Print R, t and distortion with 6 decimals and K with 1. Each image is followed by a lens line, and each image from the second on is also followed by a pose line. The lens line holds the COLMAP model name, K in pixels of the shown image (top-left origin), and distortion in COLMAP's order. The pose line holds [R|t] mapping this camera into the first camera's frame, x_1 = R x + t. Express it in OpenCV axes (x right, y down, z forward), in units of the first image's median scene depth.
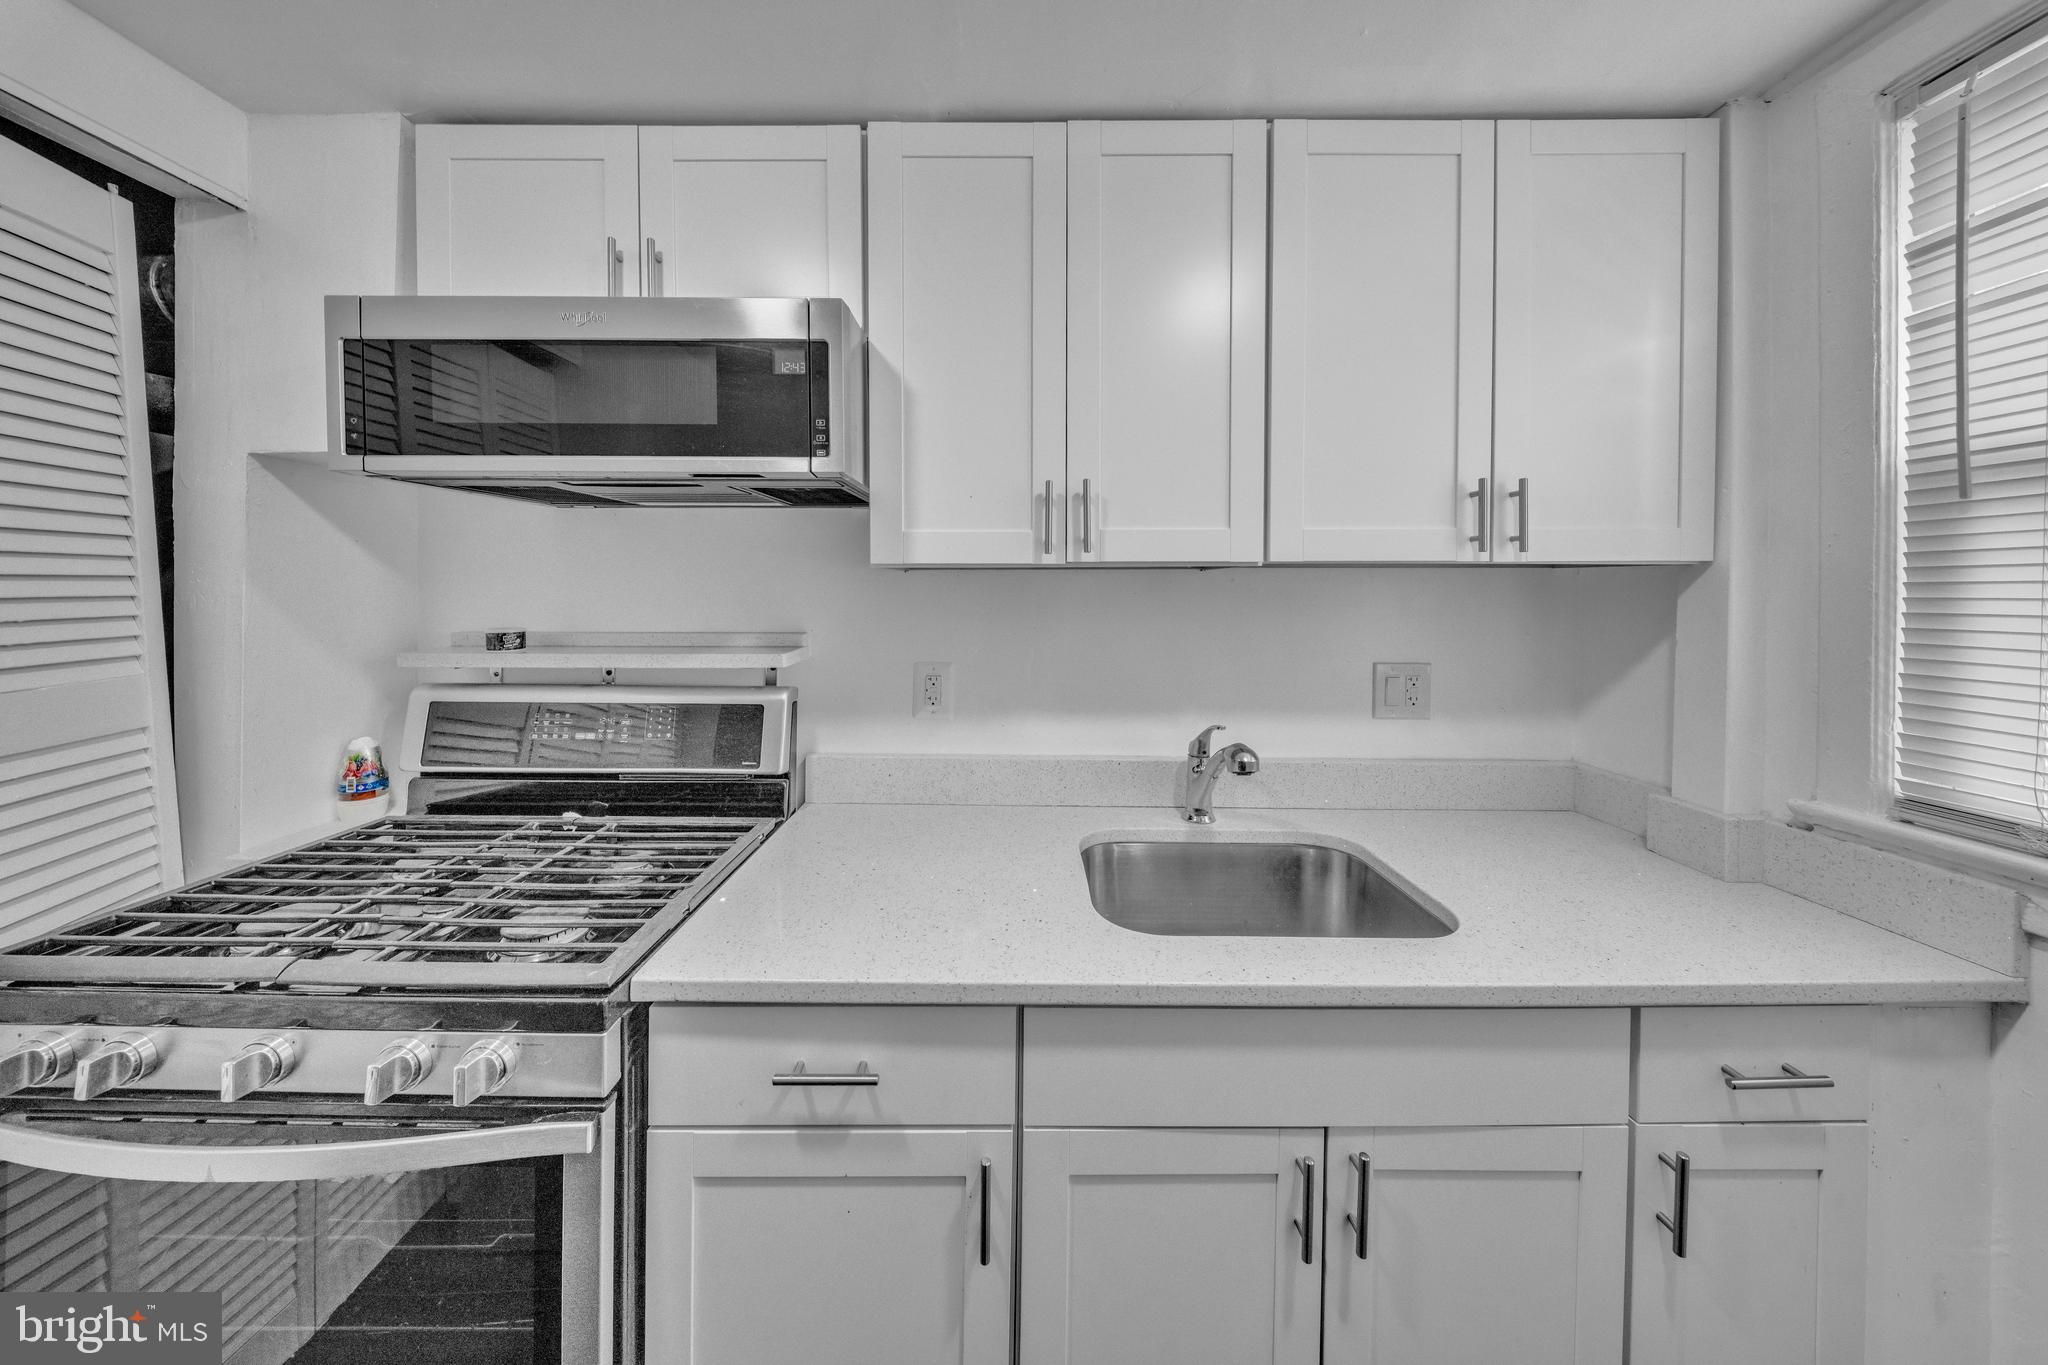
lens RADIAL K [[631.5, 0, 1025.1], [0, 631.5, 591.7], [0, 0, 1]] dist [0.002067, -0.002361]
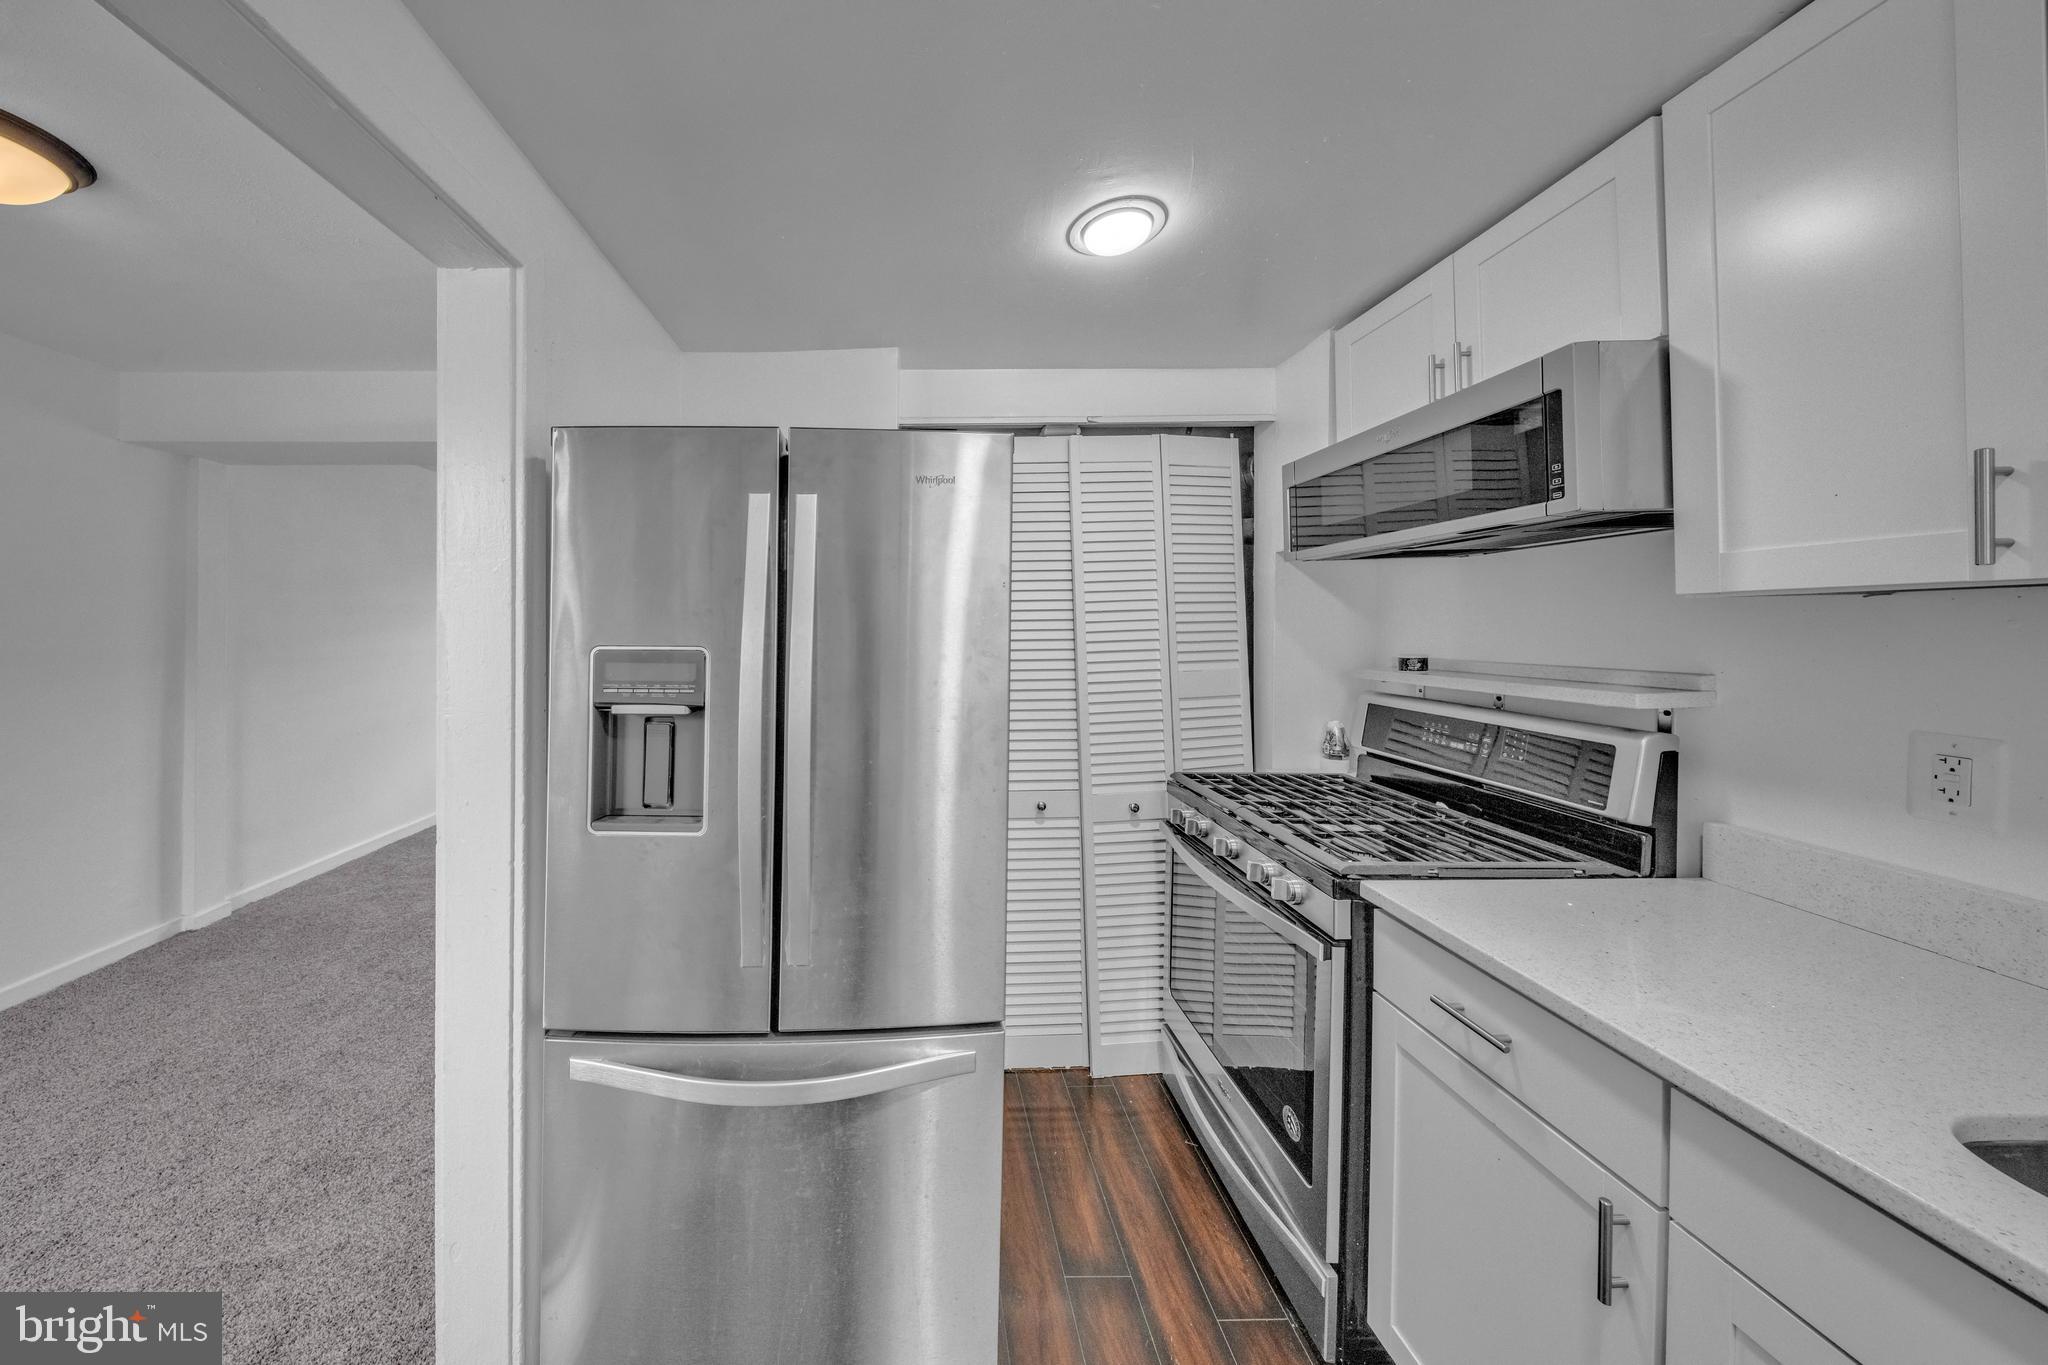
lens RADIAL K [[644.7, 0, 912.2], [0, 644.7, 633.3], [0, 0, 1]] dist [0.001949, -0.003090]
pose [[0.007754, 0.006086, -0.999951, 0.651591], [0.009814, 0.999933, 0.006162, -0.007331], [0.999922, -0.009861, 0.007694, -0.071856]]
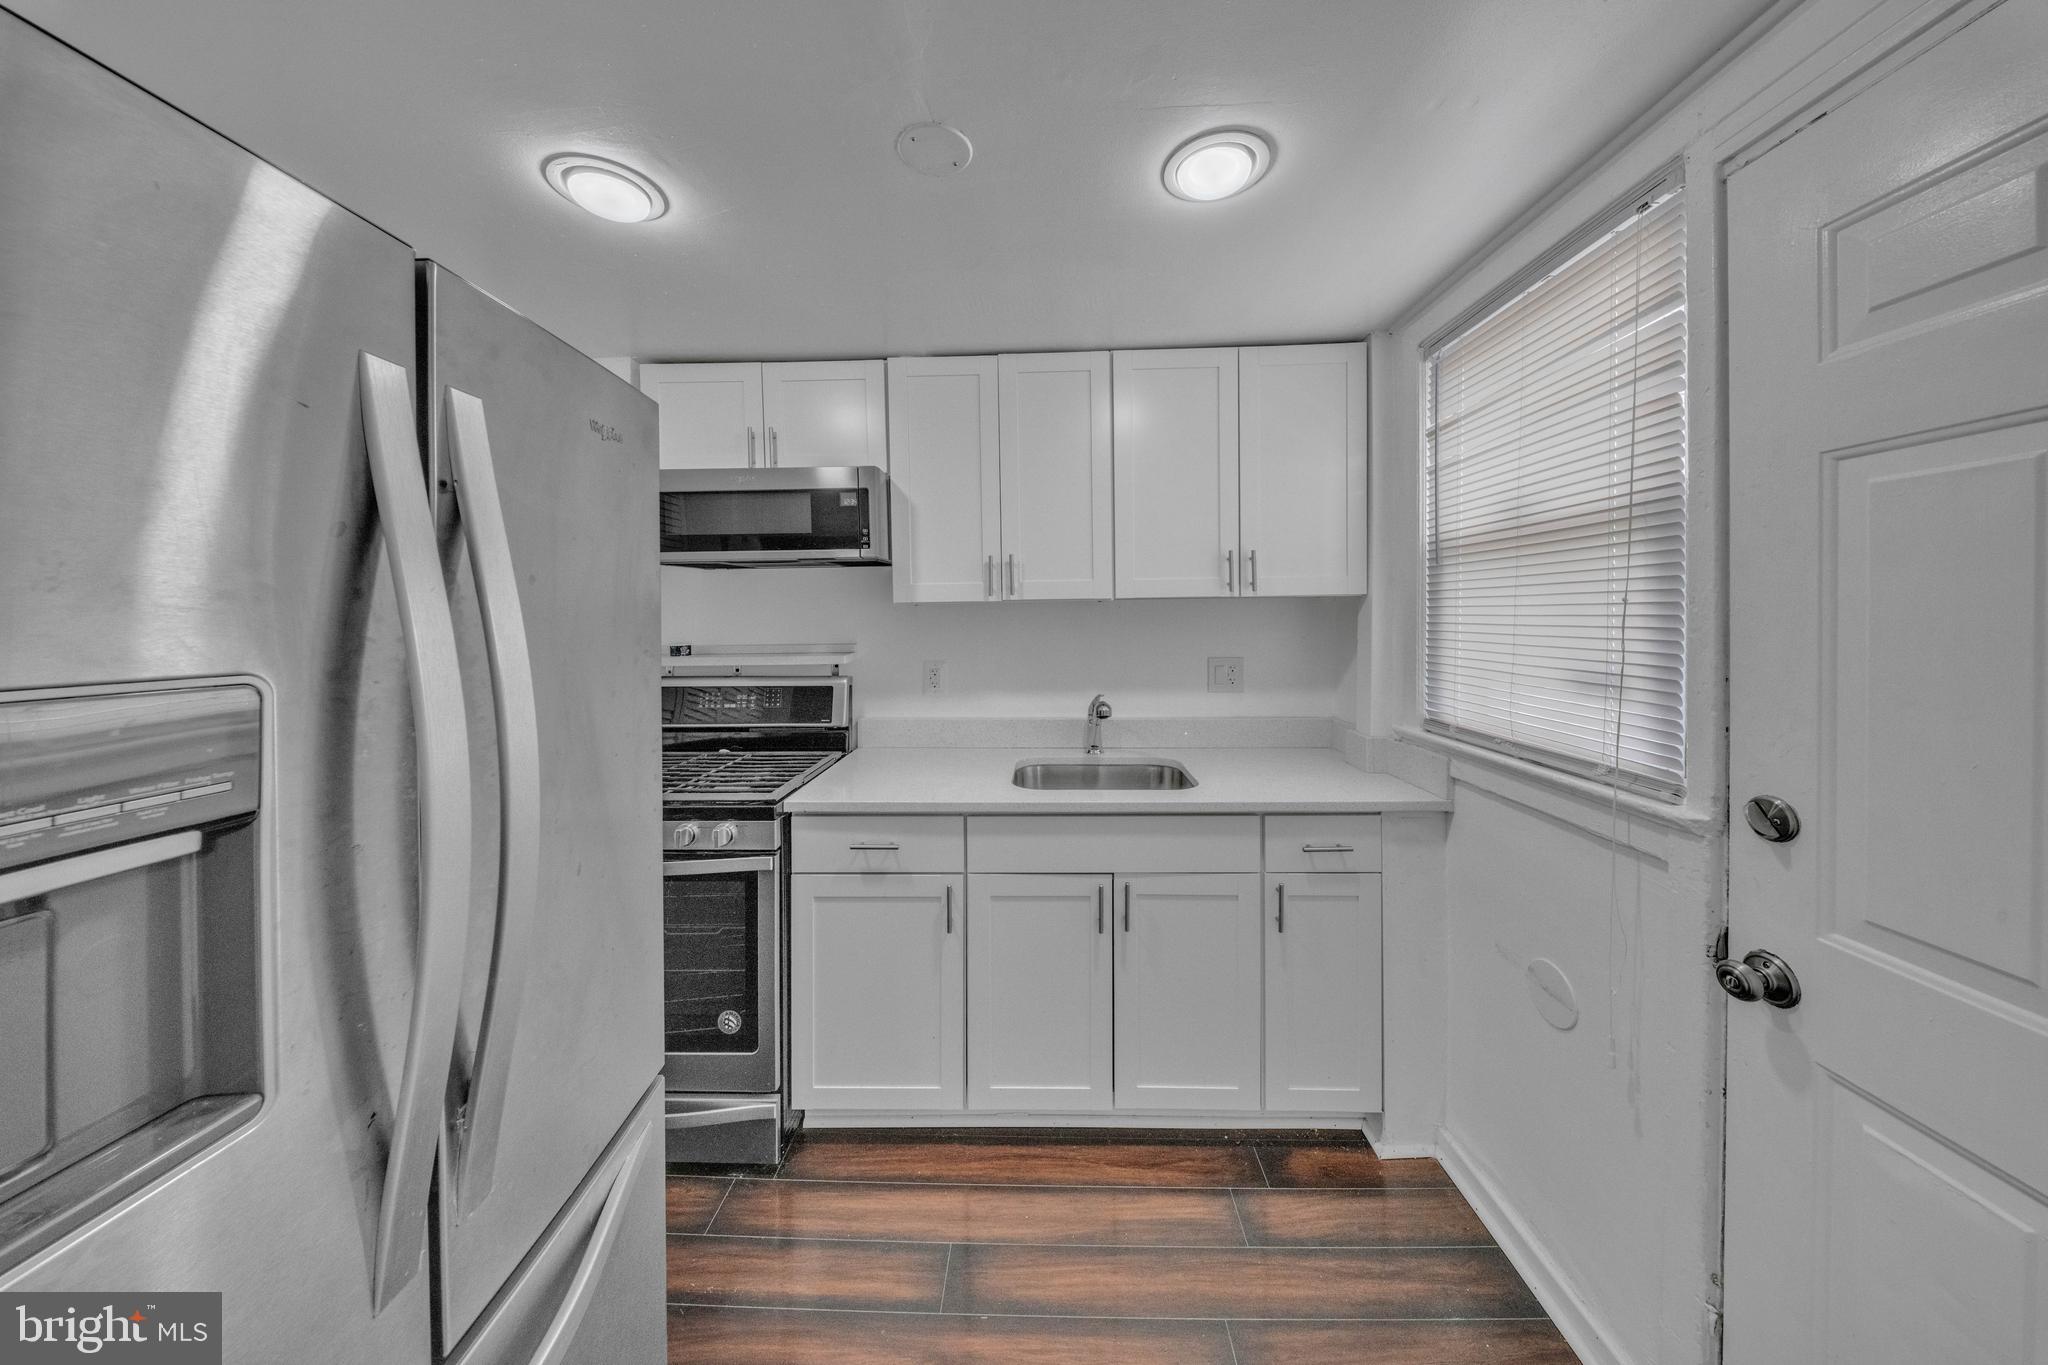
lens RADIAL K [[600.5, 0, 1030.5], [0, 600.5, 618.0], [0, 0, 1]] dist [0.000432, 0.000003]
pose [[0.999327, -0.014780, -0.033584, 0.204994], [0.015154, 0.999826, 0.010918, -0.014234], [0.033417, -0.011420, 0.999376, -0.705351]]
